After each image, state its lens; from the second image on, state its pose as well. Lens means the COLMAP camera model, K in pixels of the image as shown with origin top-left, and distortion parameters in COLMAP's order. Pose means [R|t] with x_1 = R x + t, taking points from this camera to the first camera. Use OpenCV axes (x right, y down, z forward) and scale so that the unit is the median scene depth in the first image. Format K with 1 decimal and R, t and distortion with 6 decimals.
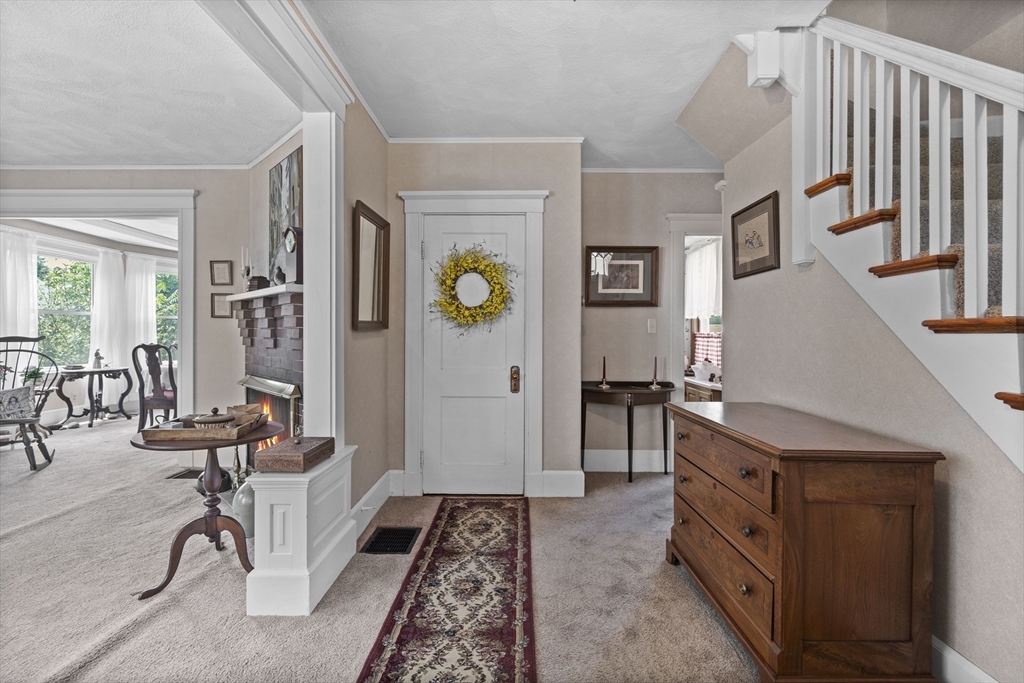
lens RADIAL K [[481.2, 0, 513.1], [0, 481.2, 331.3], [0, 0, 1]] dist [-0.000978, 0.000938]
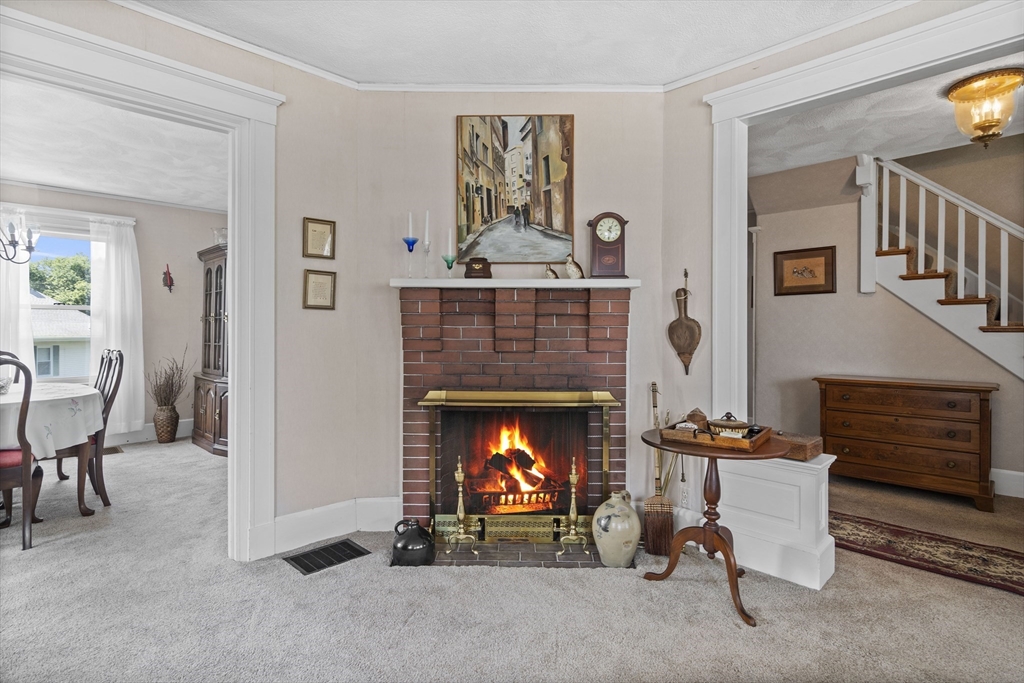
lens RADIAL K [[513.0, 0, 514.5], [0, 513.0, 333.4], [0, 0, 1]] dist [-0.003167, 0.005487]
pose [[0.698045, -0.005588, 0.716032, -0.635860], [-0.002324, 0.999947, 0.010069, -0.002321], [-0.716050, -0.008693, 0.697994, 0.235257]]
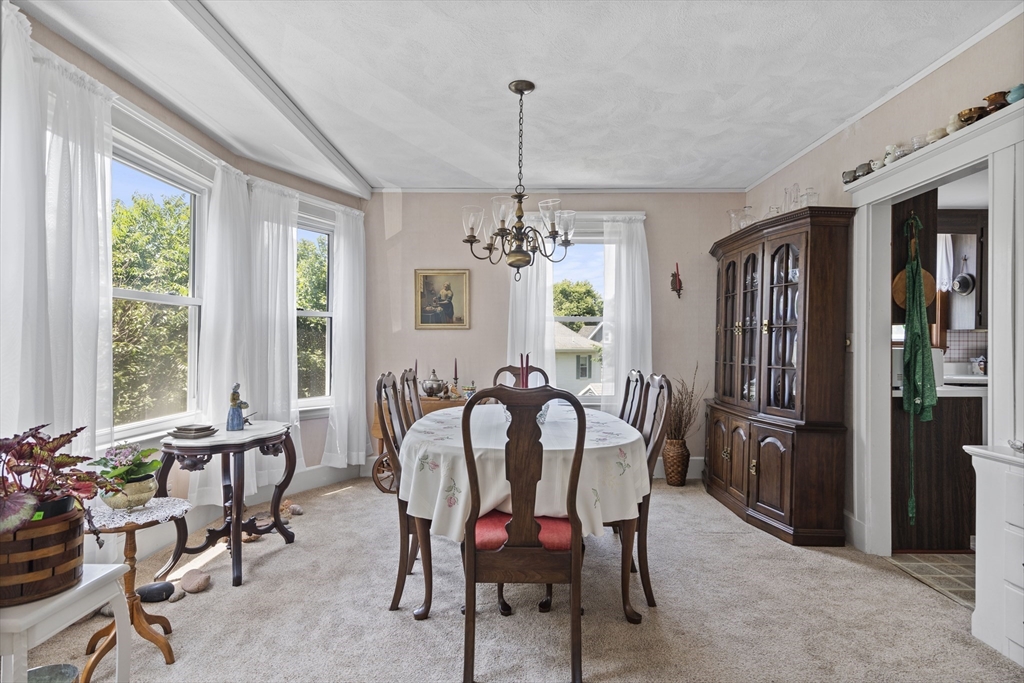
lens RADIAL K [[534.6, 0, 512.5], [0, 534.6, 338.2], [0, 0, 1]] dist [0.000431, -0.001112]
pose [[0.999988, 0.004788, 0.001105, -0.650725], [-0.004784, 0.999981, -0.003794, -0.002867], [-0.001123, 0.003789, 0.999992, 0.556263]]
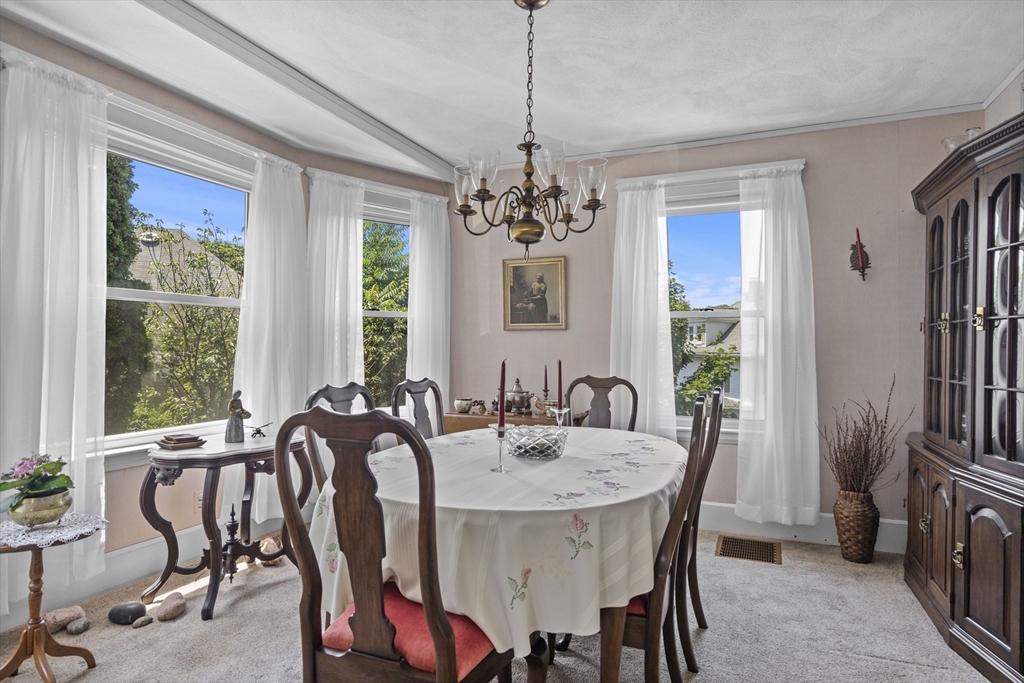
lens RADIAL K [[580.9, 0, 513.9], [0, 580.9, 330.8], [0, 0, 1]] dist [0.007817, -0.002551]
pose [[0.927635, -0.004772, -0.373457, -0.507795], [-0.003665, 0.999754, -0.021877, -0.001958], [0.373470, 0.021663, 0.927389, 0.681166]]
